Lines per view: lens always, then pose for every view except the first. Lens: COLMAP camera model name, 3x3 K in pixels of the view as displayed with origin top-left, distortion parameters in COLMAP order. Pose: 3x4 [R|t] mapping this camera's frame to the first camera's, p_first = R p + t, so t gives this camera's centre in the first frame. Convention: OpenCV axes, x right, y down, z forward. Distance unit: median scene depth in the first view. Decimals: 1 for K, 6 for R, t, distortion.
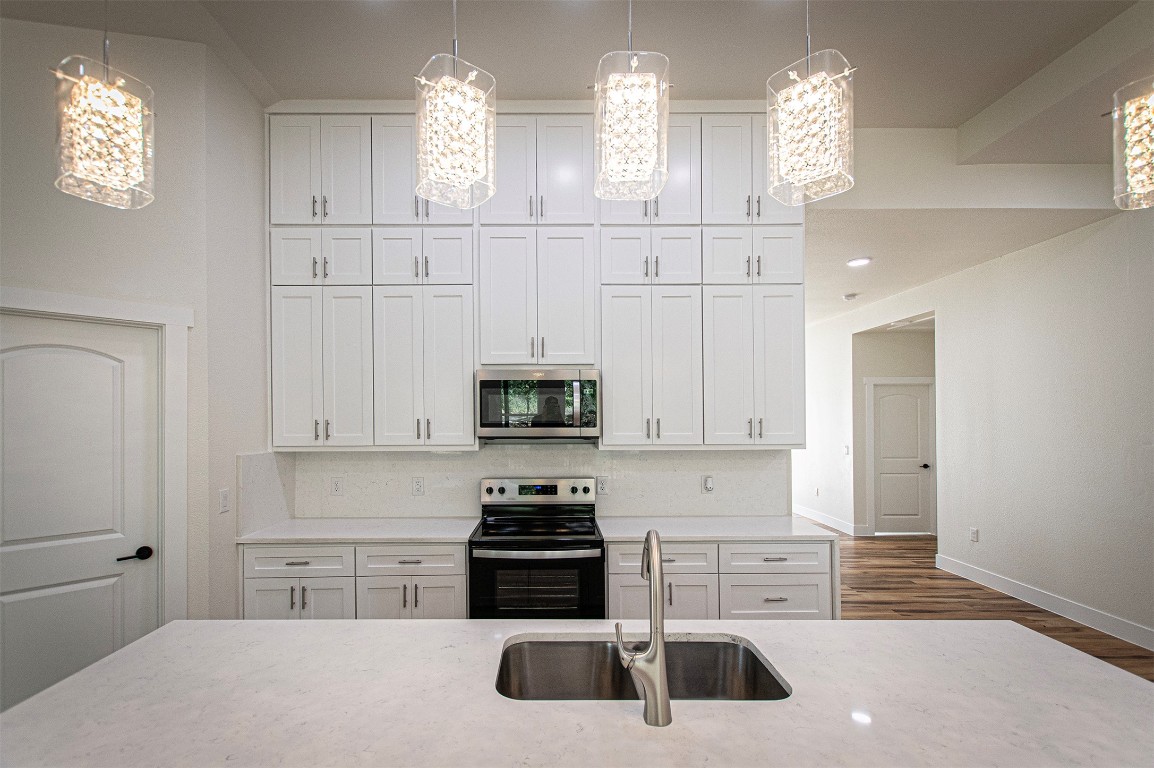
lens RADIAL K [[503.6, 0, 571.3], [0, 503.6, 440.4], [0, 0, 1]] dist [0.017987, 0.000065]
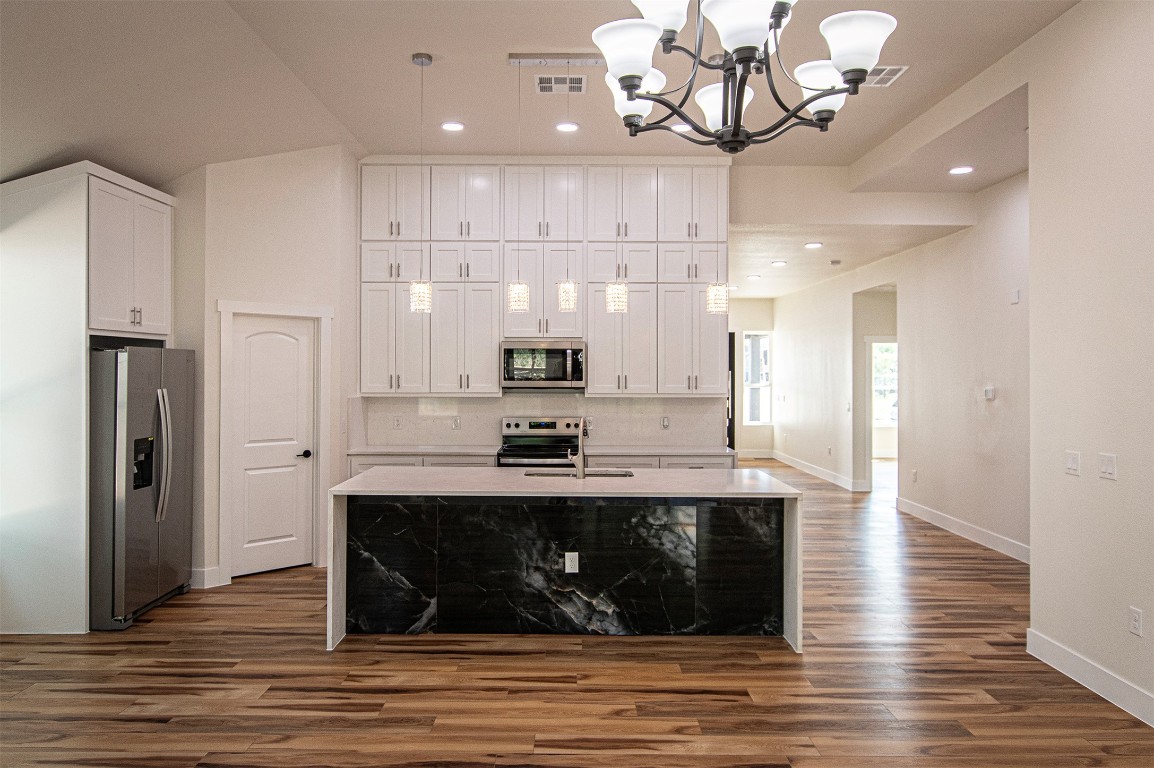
lens RADIAL K [[786.8, 0, 577.4], [0, 786.8, 377.3], [0, 0, 1]] dist [0.029134, 0.001226]
pose [[0.999361, 0.007068, -0.035037, 0.109880], [-0.008296, 0.999352, -0.035025, 0.041814], [0.034767, 0.035293, 0.998772, -1.234631]]
